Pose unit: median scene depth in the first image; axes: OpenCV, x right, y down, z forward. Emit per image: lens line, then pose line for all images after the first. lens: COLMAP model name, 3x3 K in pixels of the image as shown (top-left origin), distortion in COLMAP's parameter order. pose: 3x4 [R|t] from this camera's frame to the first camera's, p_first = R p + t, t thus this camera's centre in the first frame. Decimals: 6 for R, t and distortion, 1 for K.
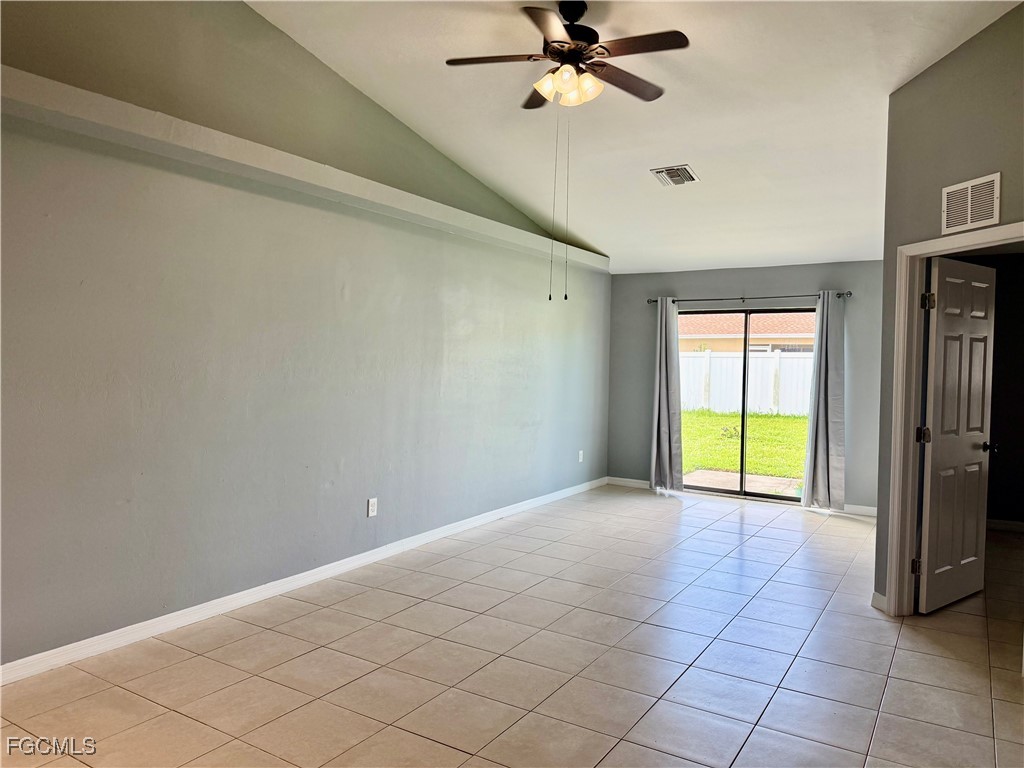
lens RADIAL K [[734.1, 0, 512.0], [0, 734.1, 384.0], [0, 0, 1]] dist [0.066109, -0.004310]
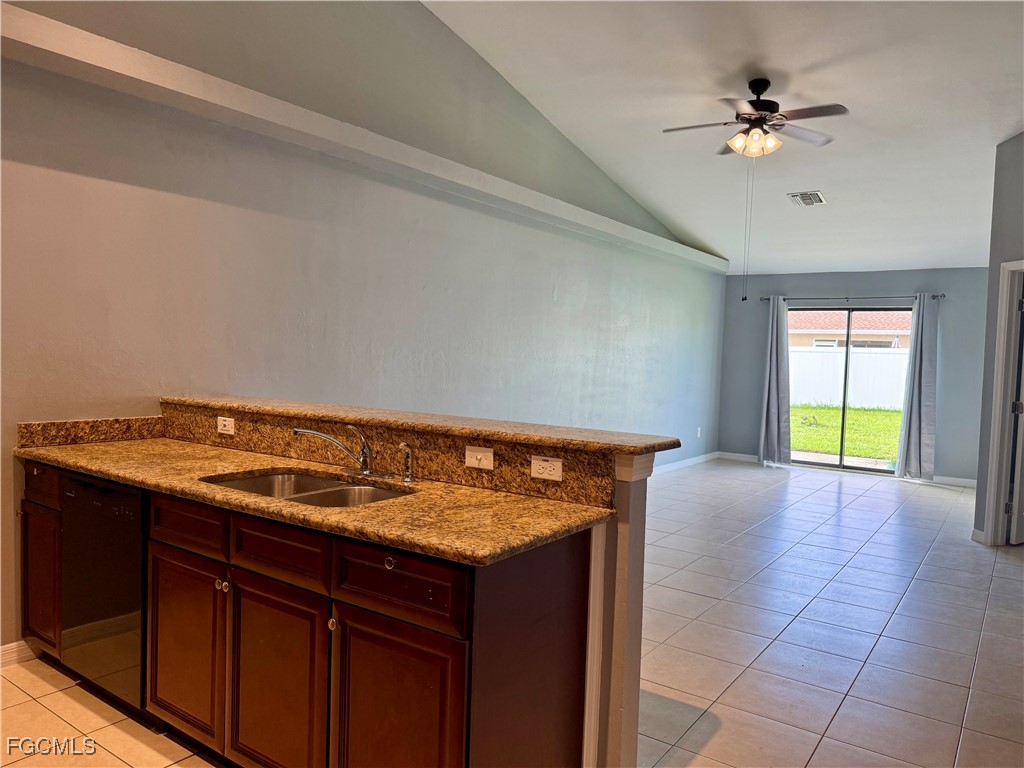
lens RADIAL K [[744.2, 0, 512.0], [0, 744.2, 384.0], [0, 0, 1]] dist [-0.006165, 0.039500]
pose [[0.998317, 0.017041, -0.055433, -0.151840], [-0.016502, 0.999812, 0.010168, 0.016473], [0.055596, -0.009237, 0.998411, -0.205163]]
